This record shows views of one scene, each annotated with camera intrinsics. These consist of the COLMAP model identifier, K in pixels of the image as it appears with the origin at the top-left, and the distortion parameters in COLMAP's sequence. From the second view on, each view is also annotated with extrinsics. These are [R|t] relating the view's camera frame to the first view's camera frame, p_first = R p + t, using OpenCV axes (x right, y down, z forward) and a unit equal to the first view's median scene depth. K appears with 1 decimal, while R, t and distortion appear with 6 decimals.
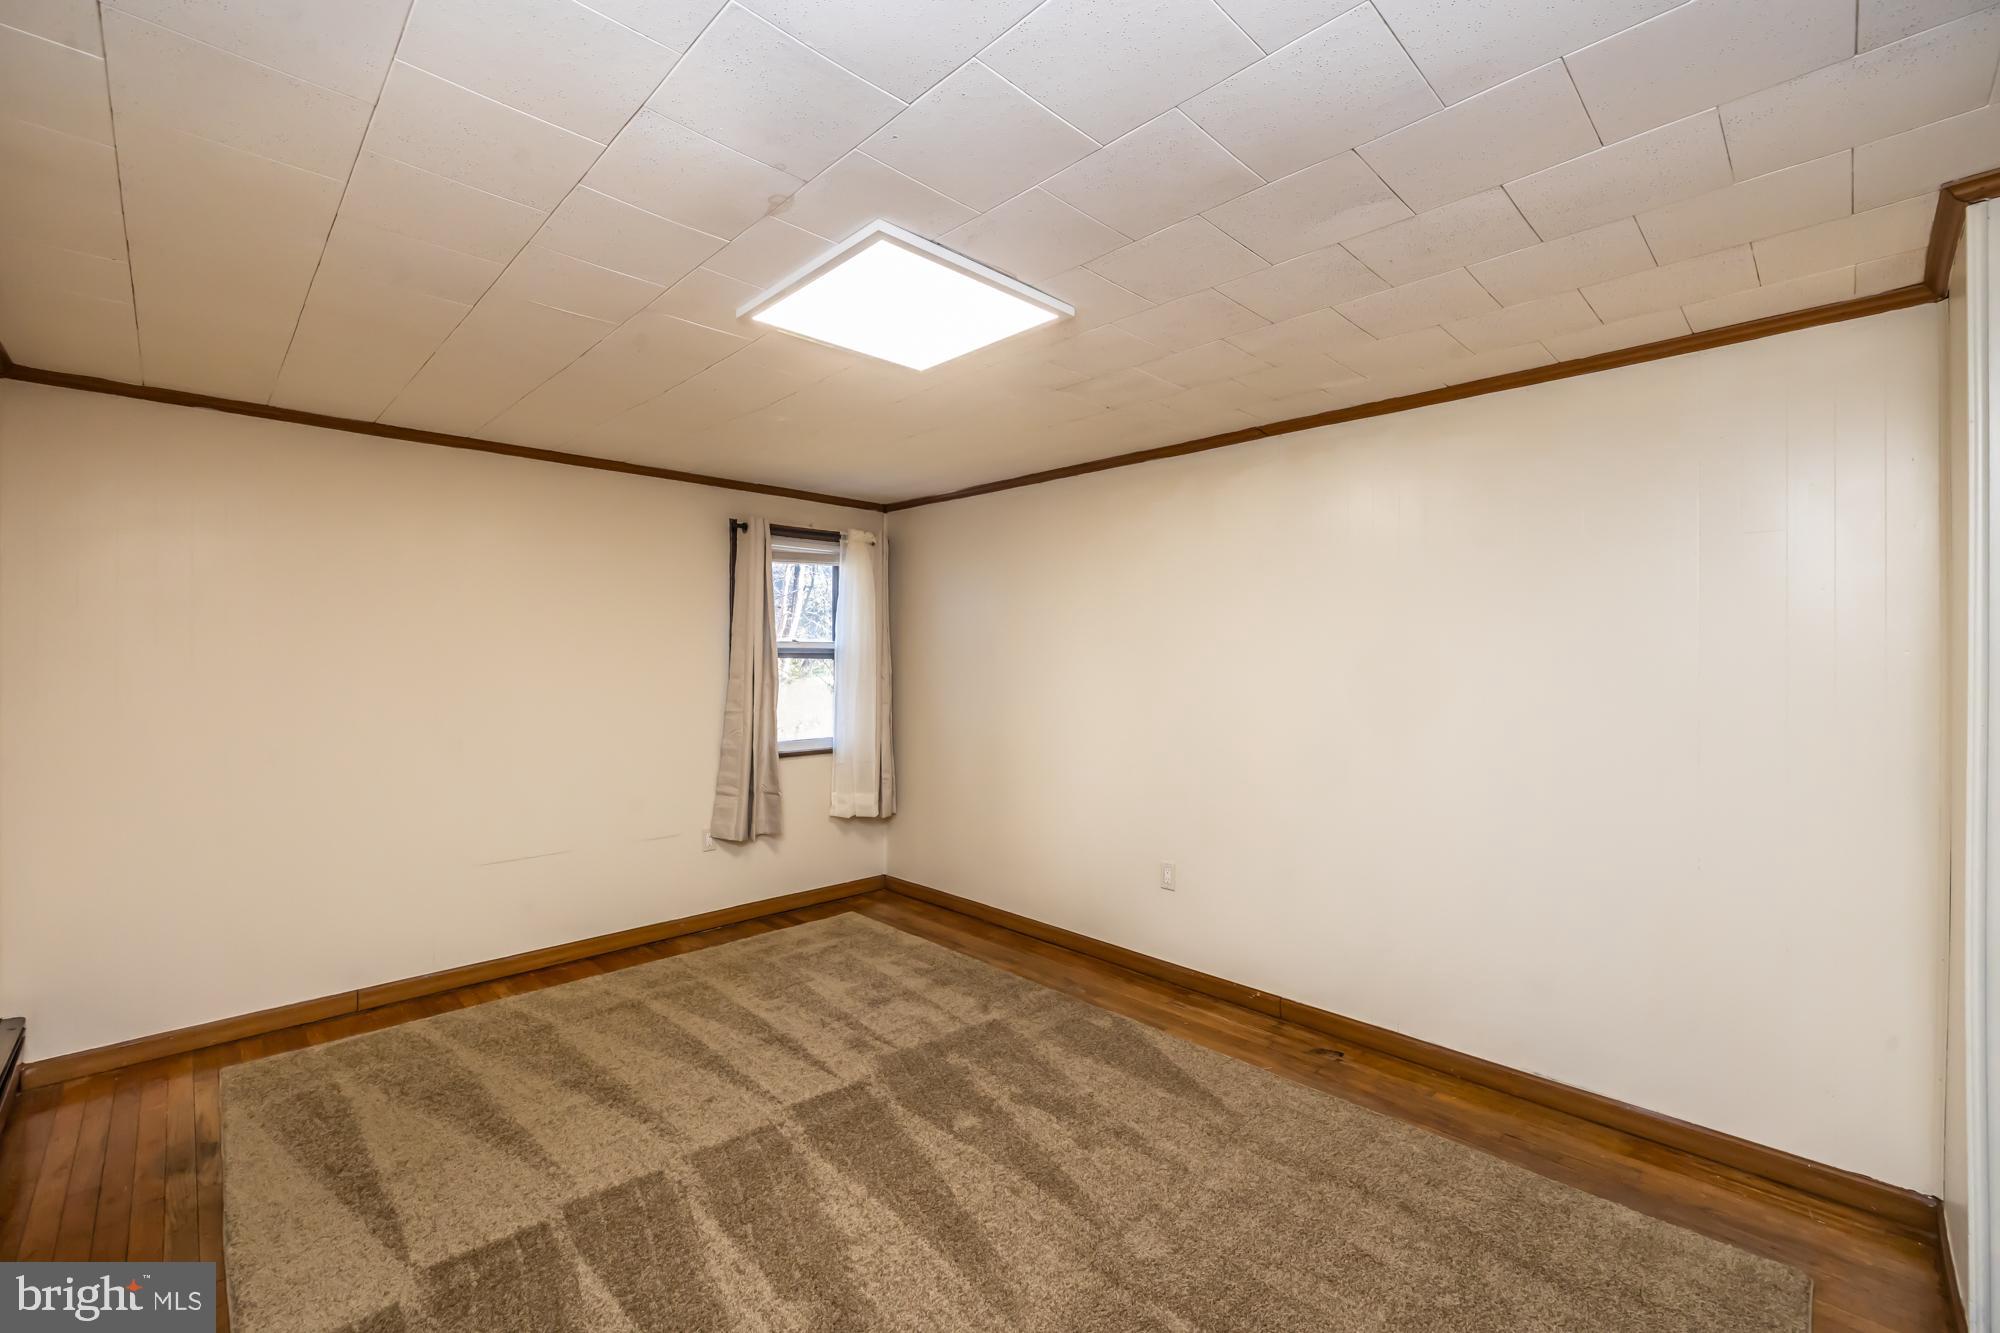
lens RADIAL K [[843.3, 0, 997.6], [0, 843.3, 650.2], [0, 0, 1]] dist [-0.000090, -0.000127]
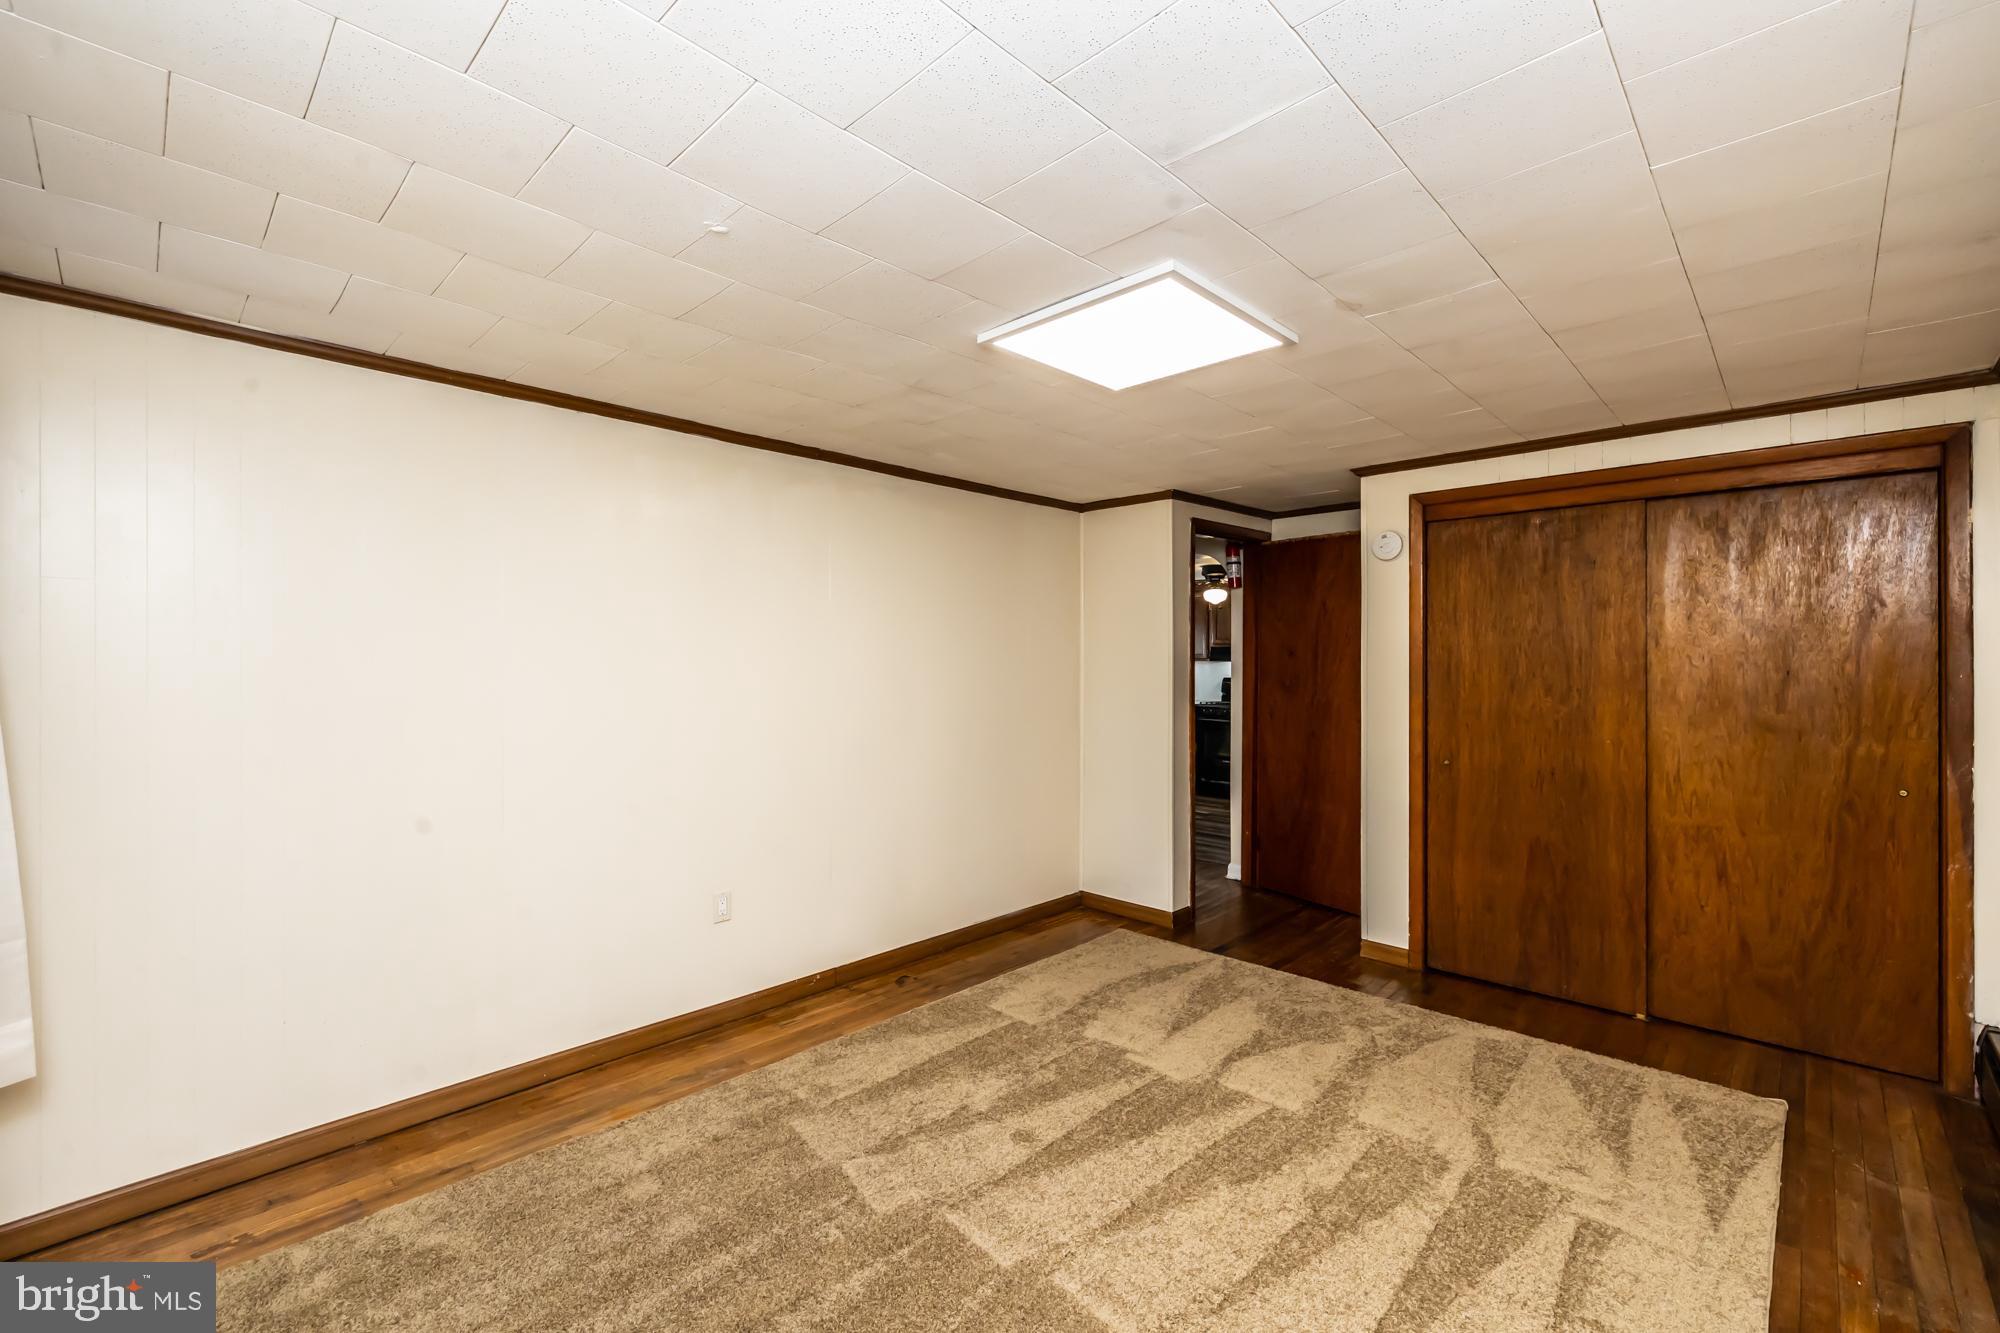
lens RADIAL K [[843.3, 0, 997.6], [0, 843.3, 650.2], [0, 0, 1]] dist [-0.000090, -0.000127]
pose [[-0.024562, 0.011789, 0.999629, -0.782213], [-0.008557, 0.999891, -0.012003, 0.002613], [-0.999662, -0.008848, -0.024459, 0.807897]]
